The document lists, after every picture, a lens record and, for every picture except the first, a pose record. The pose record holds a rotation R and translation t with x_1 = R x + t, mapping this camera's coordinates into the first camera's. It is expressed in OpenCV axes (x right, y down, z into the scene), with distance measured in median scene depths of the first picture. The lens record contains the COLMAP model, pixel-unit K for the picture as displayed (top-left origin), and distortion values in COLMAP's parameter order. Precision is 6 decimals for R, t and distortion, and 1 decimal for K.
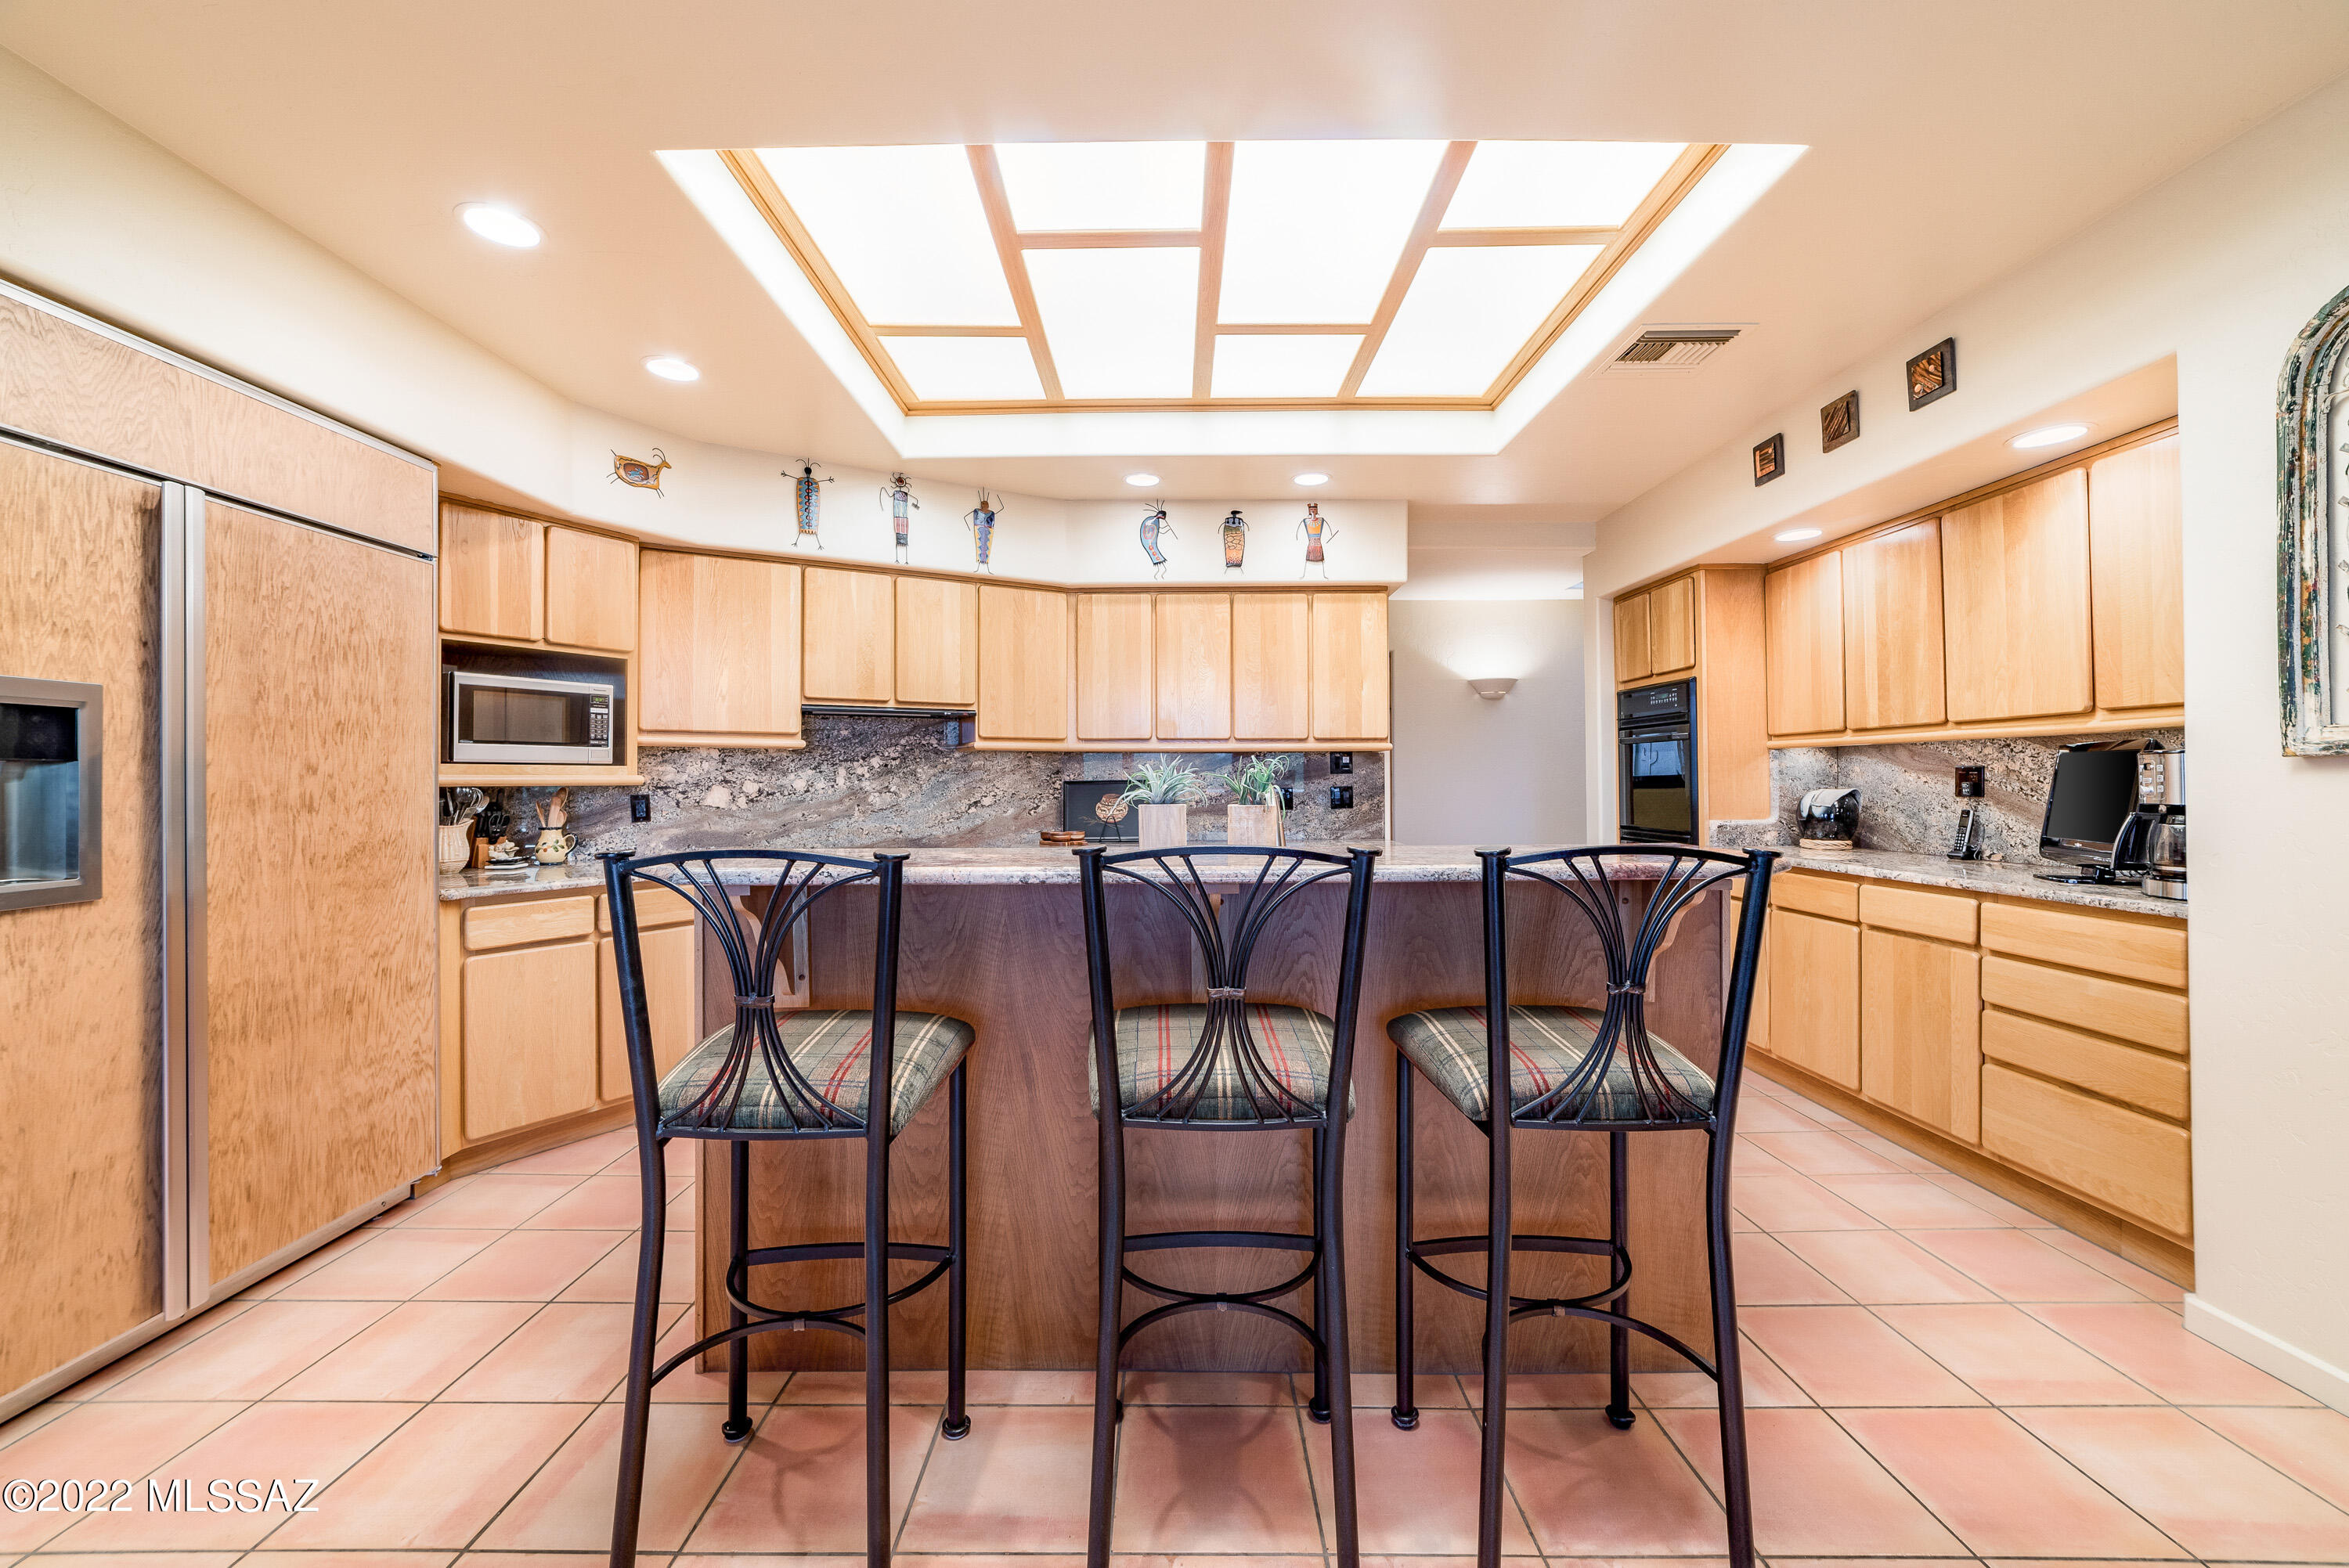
lens RADIAL K [[909.7, 0, 1179.1], [0, 909.7, 777.9], [0, 0, 1]] dist [-0.017565, 0.005588]
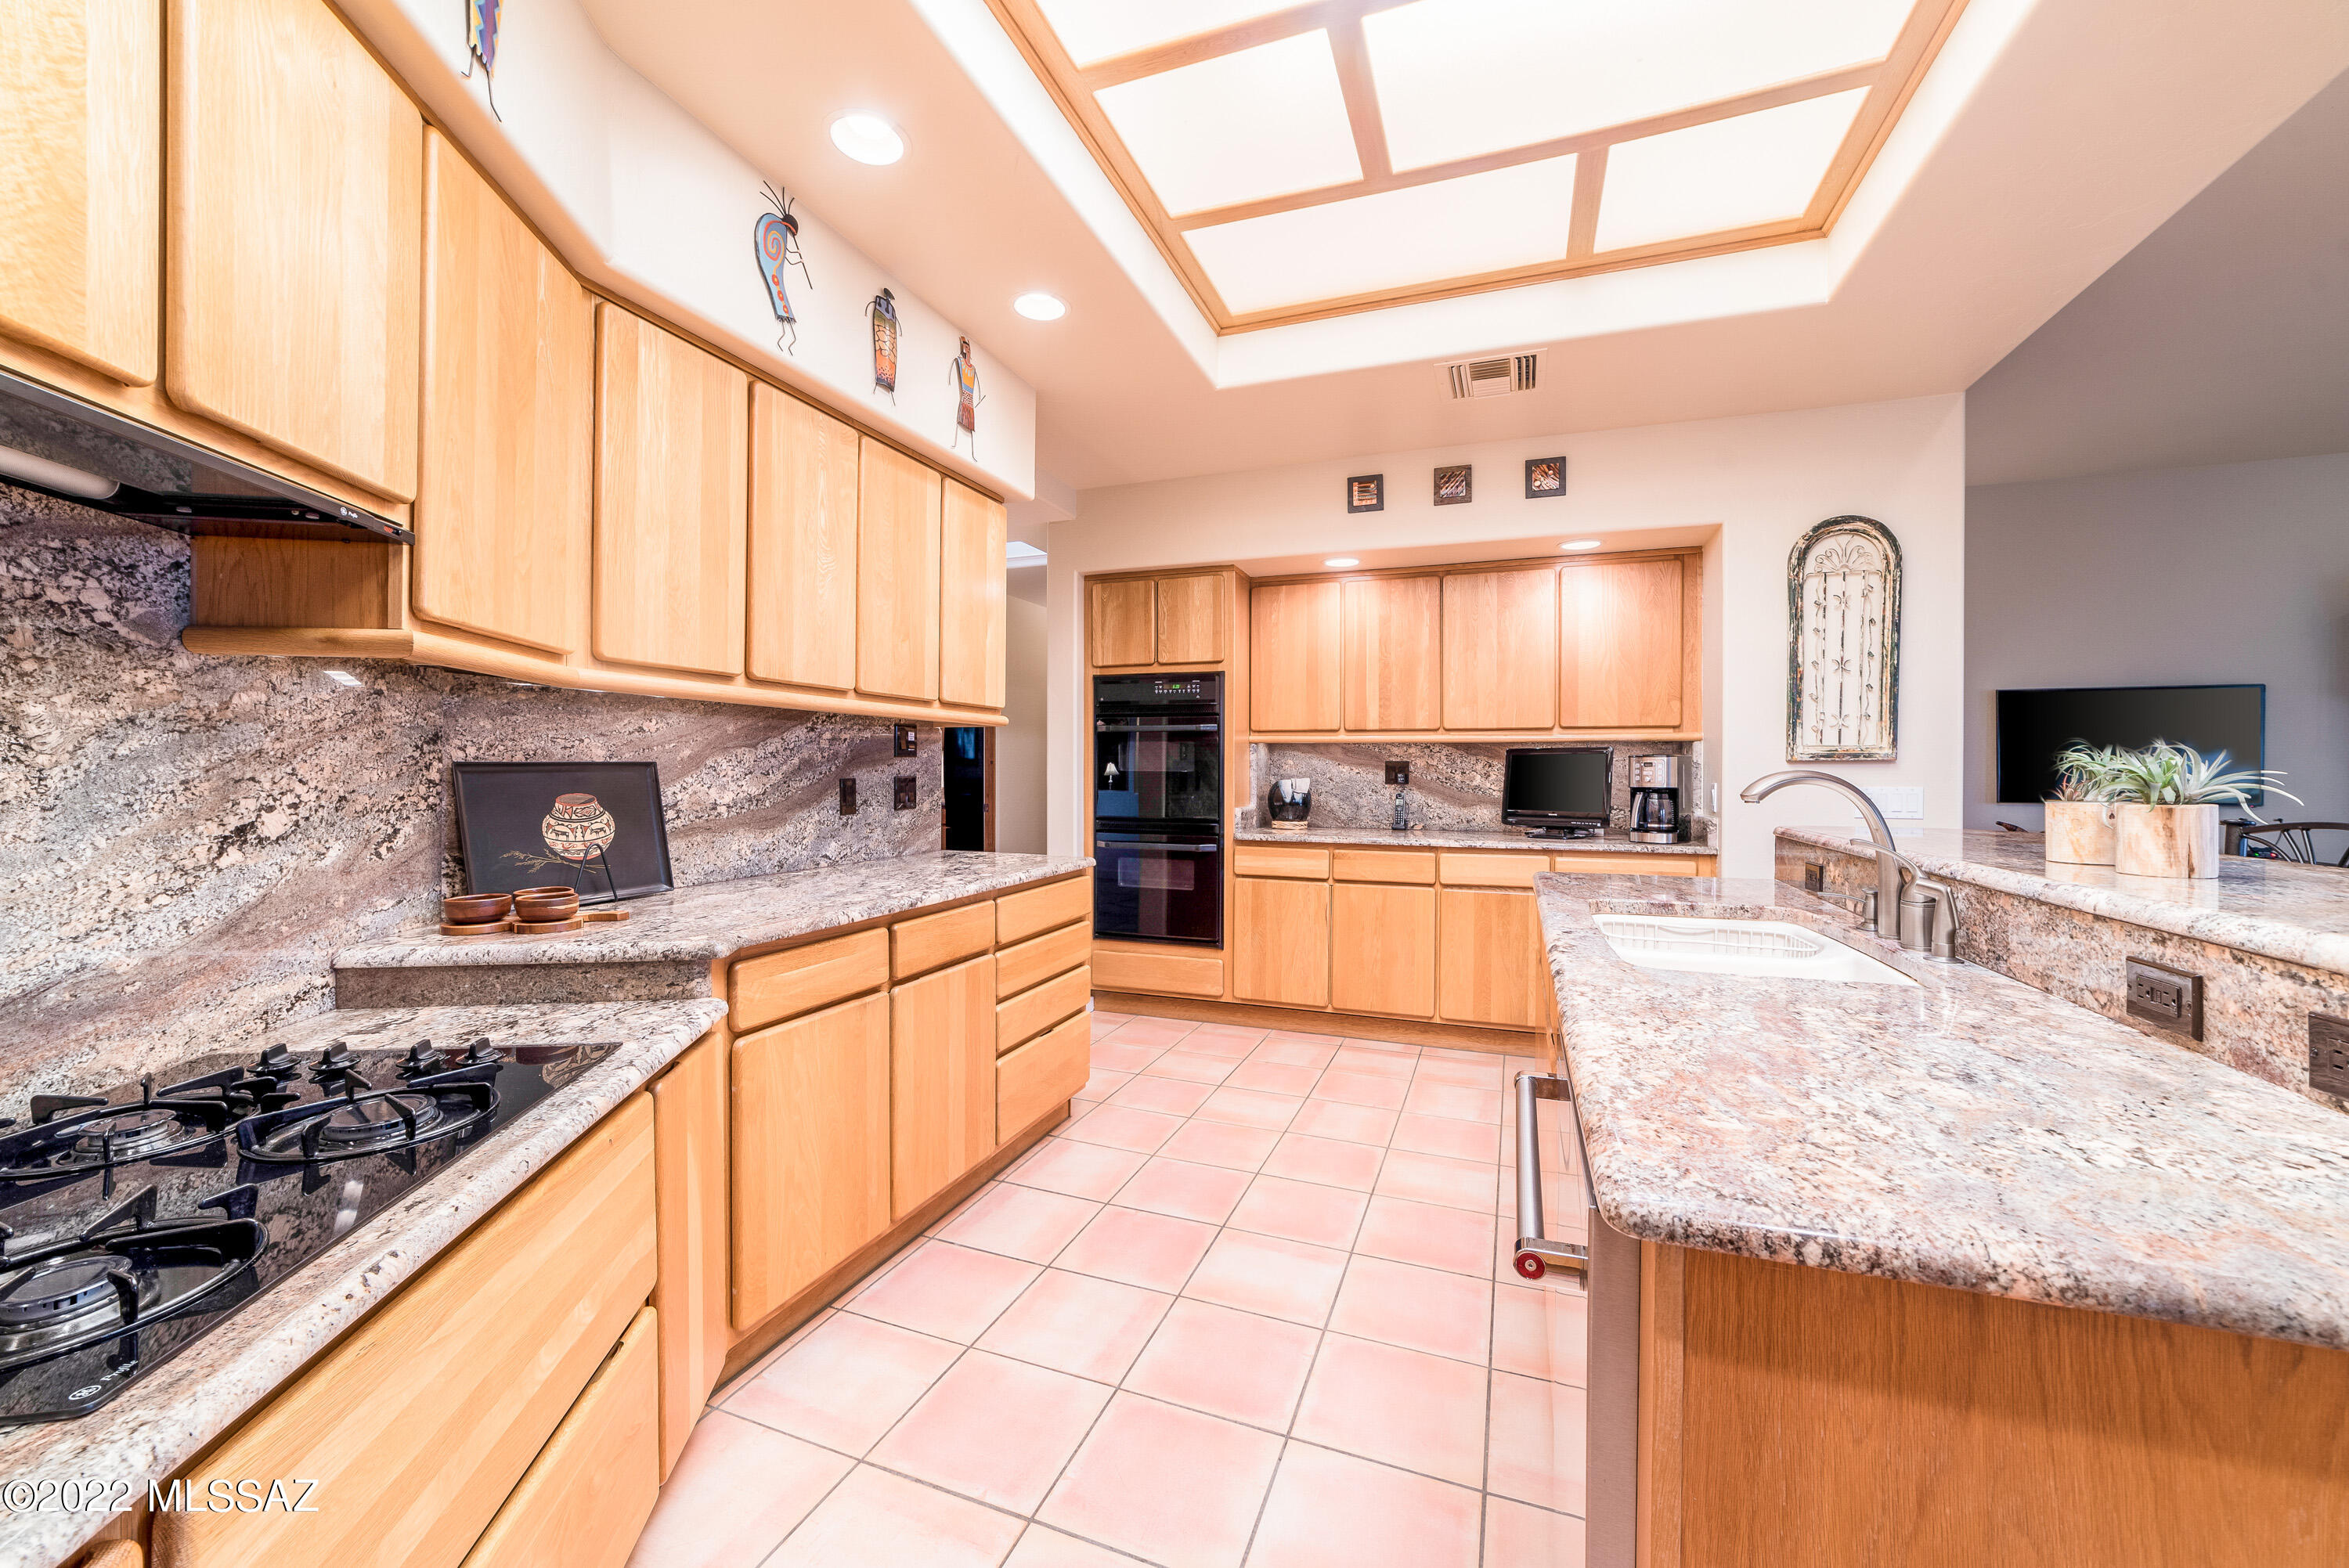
lens RADIAL K [[909.7, 0, 1168.3], [0, 909.7, 774.1], [0, 0, 1]] dist [-0.017565, 0.005588]
pose [[0.358595, 0.001880, 0.933491, -0.541624], [-0.009606, 0.999952, 0.001676, 0.007140], [-0.933444, -0.009569, 0.358596, 0.851015]]
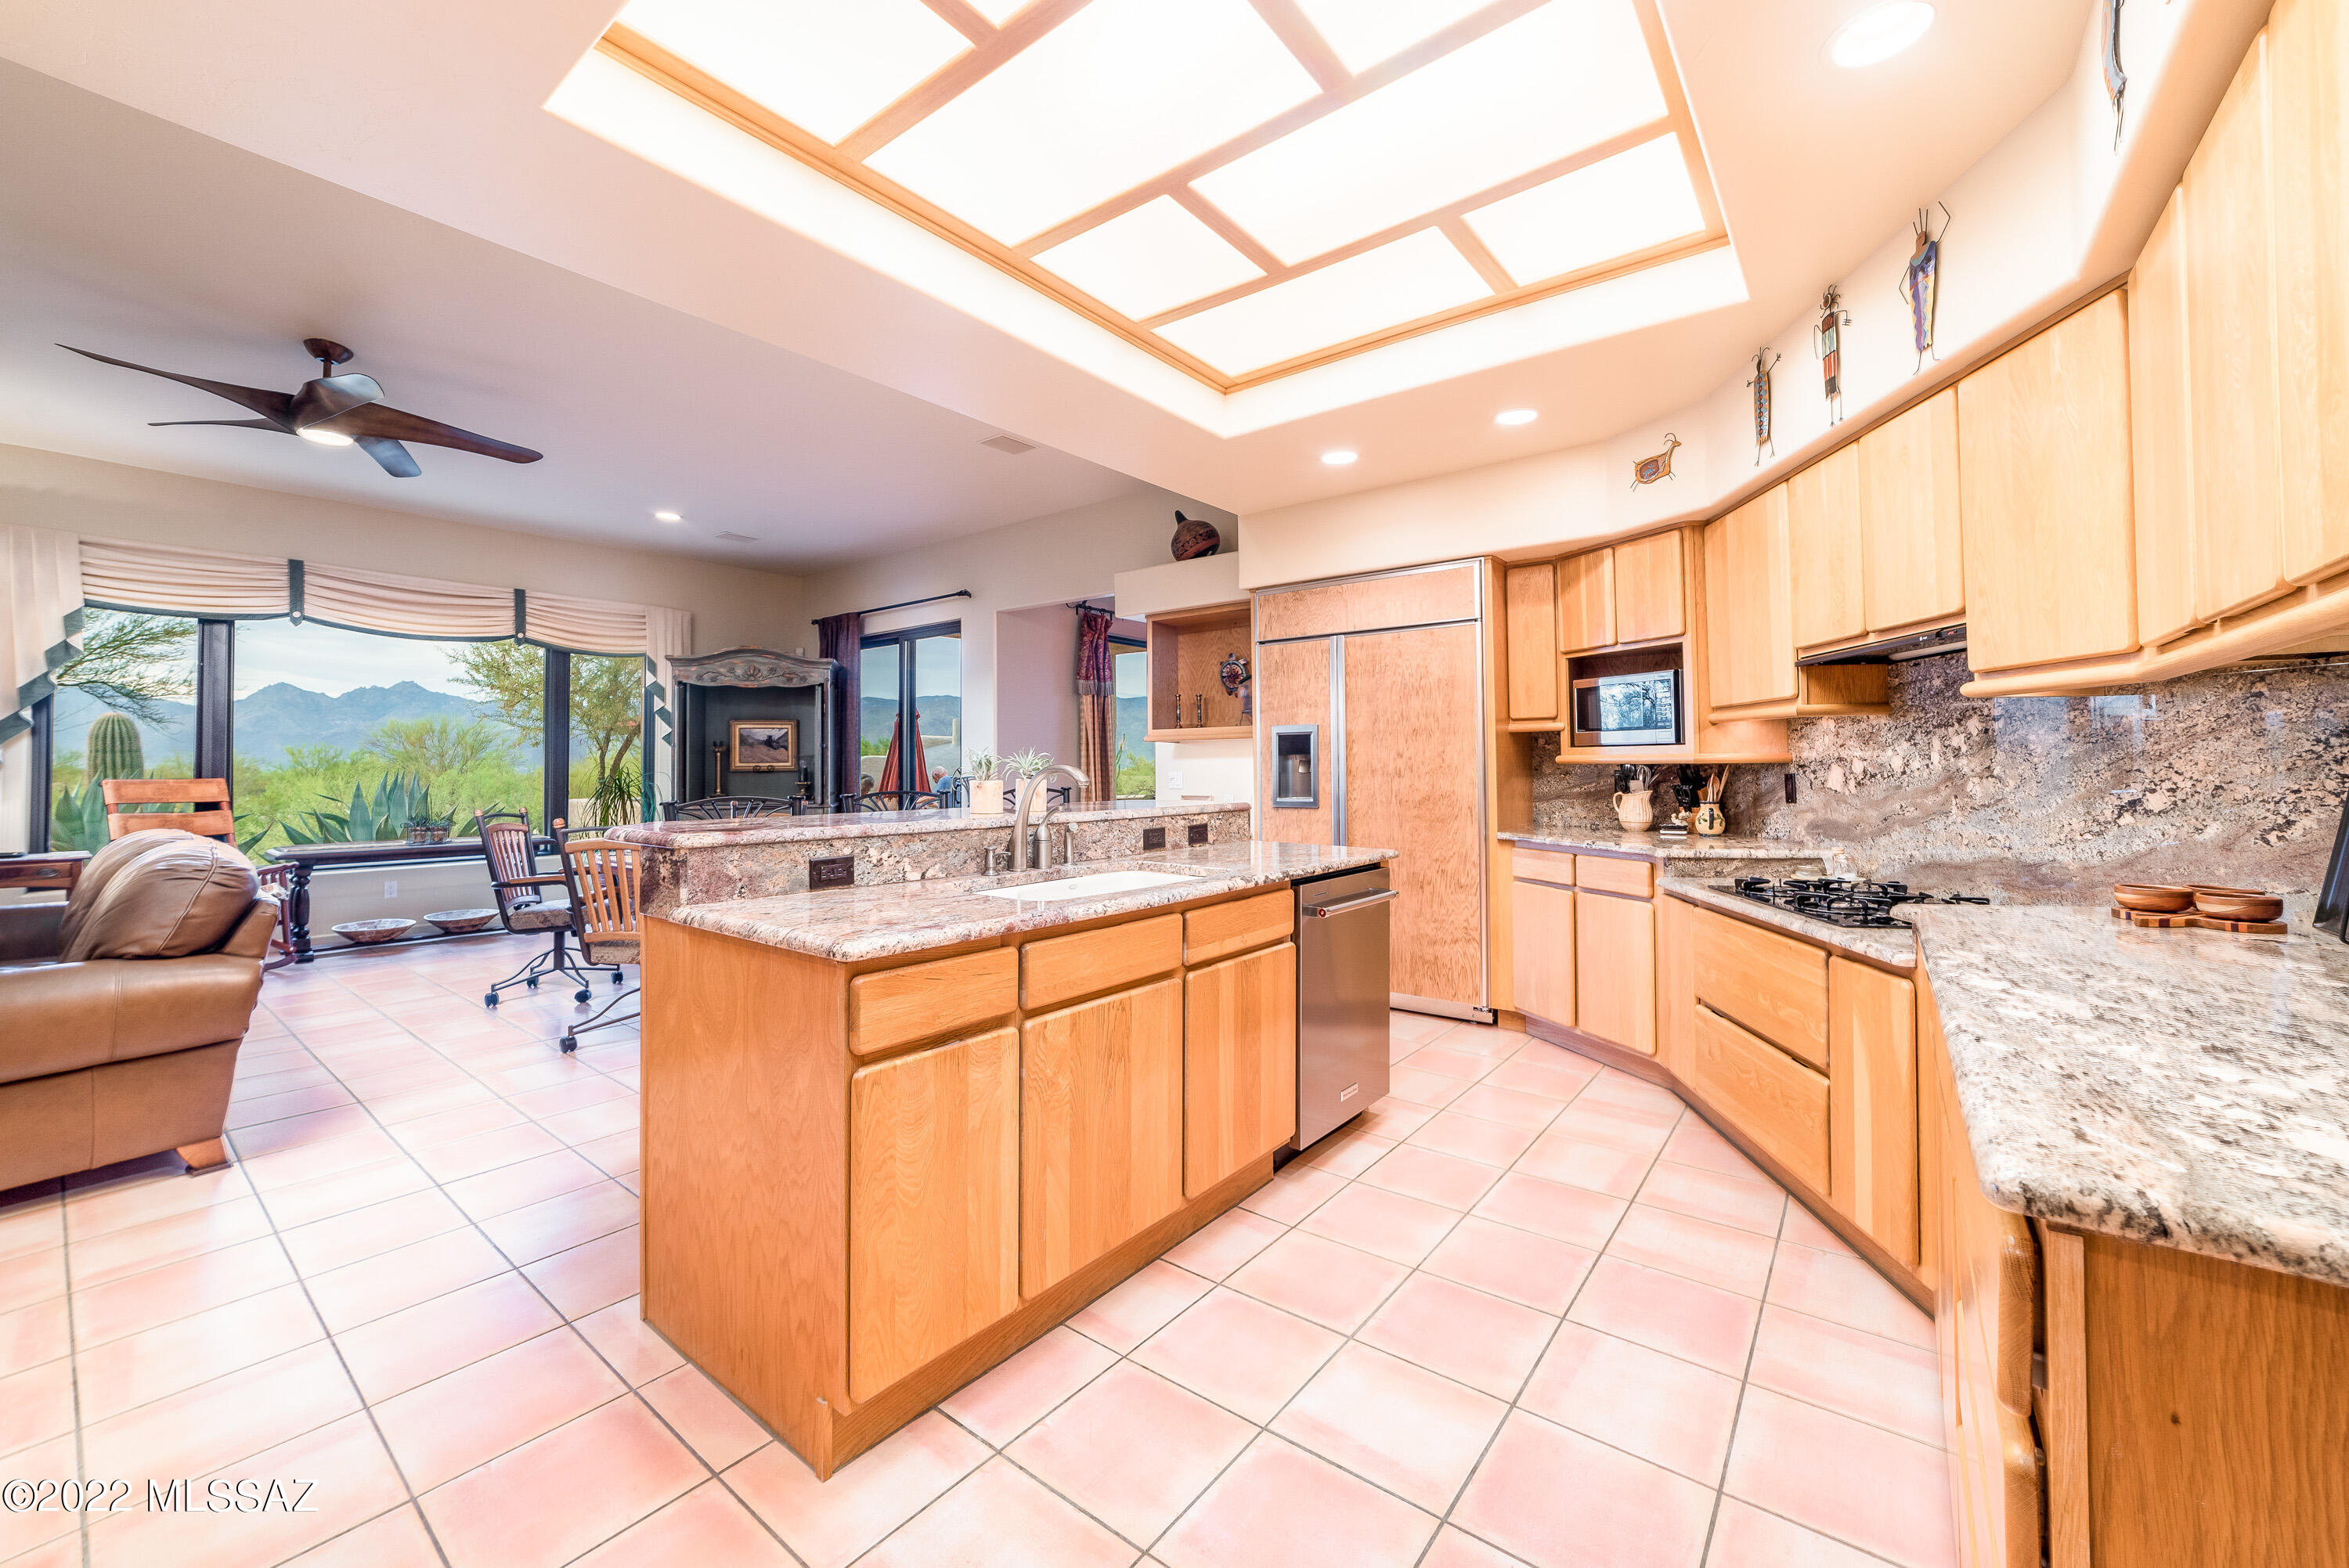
lens RADIAL K [[909.7, 0, 1171.7], [0, 909.7, 748.9], [0, 0, 1]] dist [-0.017565, 0.005588]
pose [[-0.613721, -0.007985, -0.789482, 0.607546], [0.008329, 0.999828, -0.016587, 0.003962], [0.789479, -0.016755, -0.613549, 1.244628]]
